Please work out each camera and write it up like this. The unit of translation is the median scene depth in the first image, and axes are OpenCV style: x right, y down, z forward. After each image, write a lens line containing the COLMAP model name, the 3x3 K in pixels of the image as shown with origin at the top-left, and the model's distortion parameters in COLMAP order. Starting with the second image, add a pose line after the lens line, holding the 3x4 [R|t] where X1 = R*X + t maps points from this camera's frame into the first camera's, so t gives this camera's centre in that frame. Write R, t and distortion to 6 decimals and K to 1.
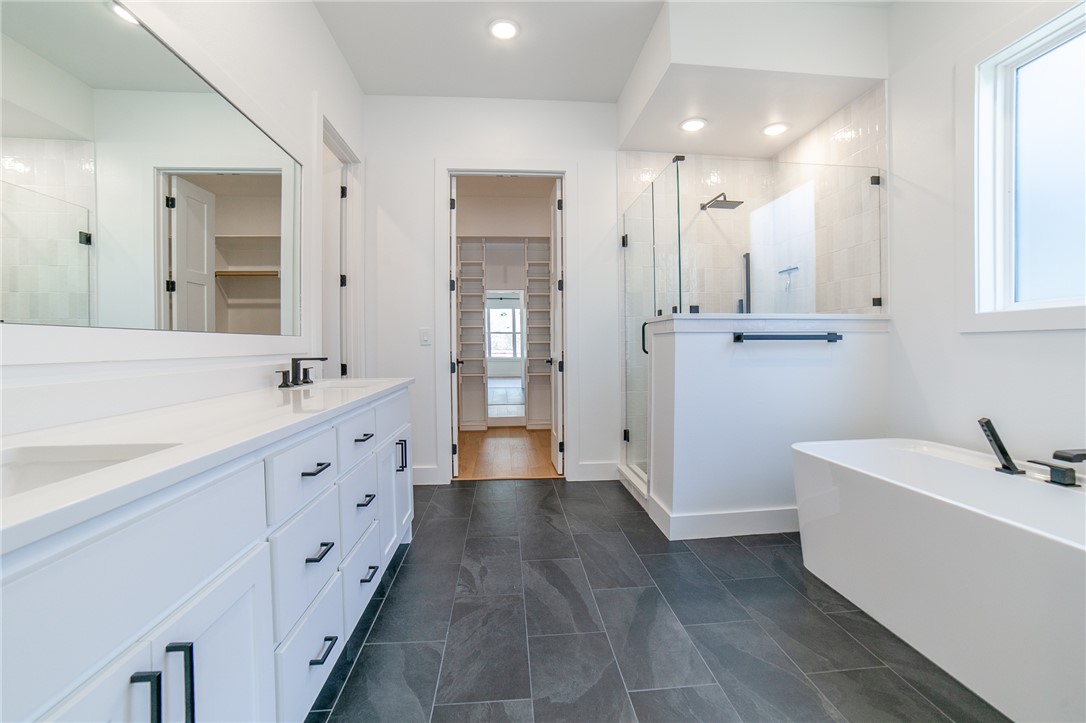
lens RADIAL K [[440.3, 0, 534.7], [0, 440.3, 358.2], [0, 0, 1]] dist [-0.082525, 0.034597]
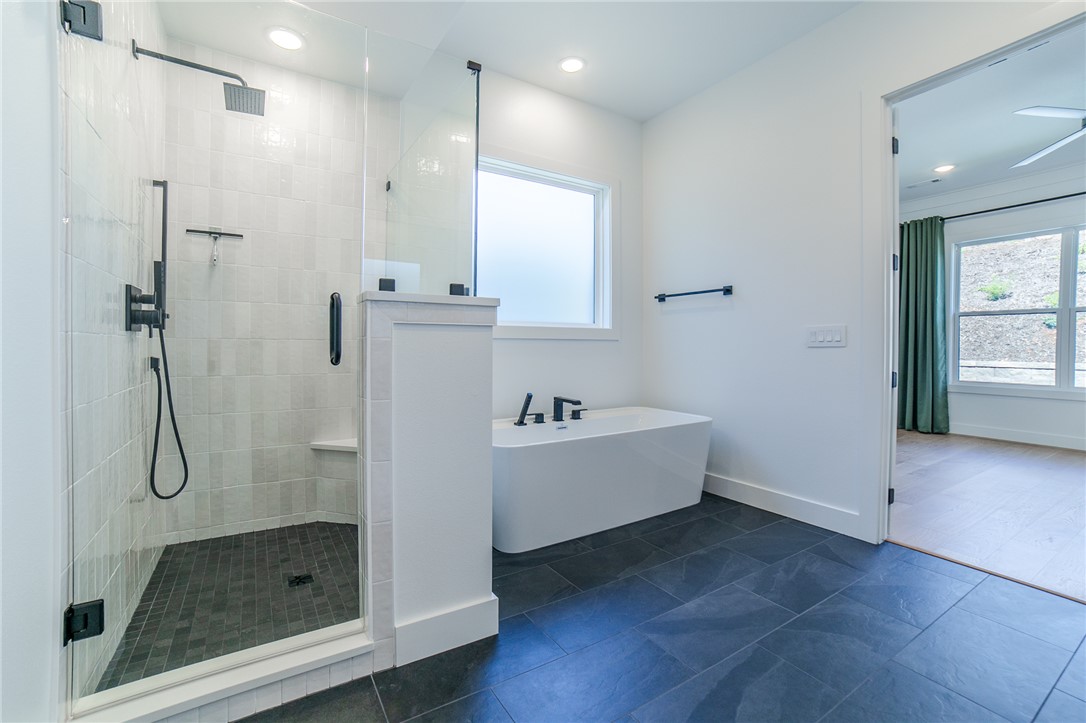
lens RADIAL K [[440.3, 0, 534.7], [0, 440.3, 358.2], [0, 0, 1]] dist [-0.082525, 0.034597]
pose [[-0.442591, -0.009991, 0.896668, -0.281734], [0.032211, 0.999116, 0.027031, -0.020465], [-0.896145, 0.040846, -0.441878, 1.138640]]
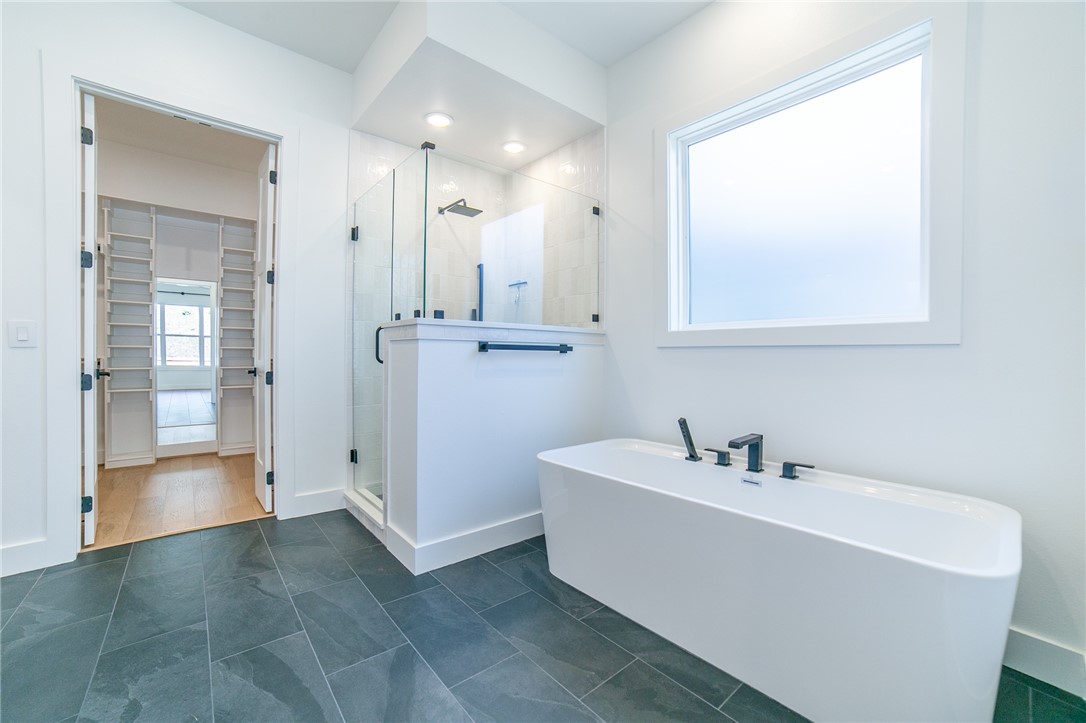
lens RADIAL K [[440.3, 0, 534.7], [0, 440.3, 358.2], [0, 0, 1]] dist [-0.082525, 0.034597]
pose [[0.813450, 0.009982, 0.581549, -0.002760], [0.001485, 0.999814, -0.019239, -0.003172], [-0.581633, 0.016513, 0.813284, 0.136650]]
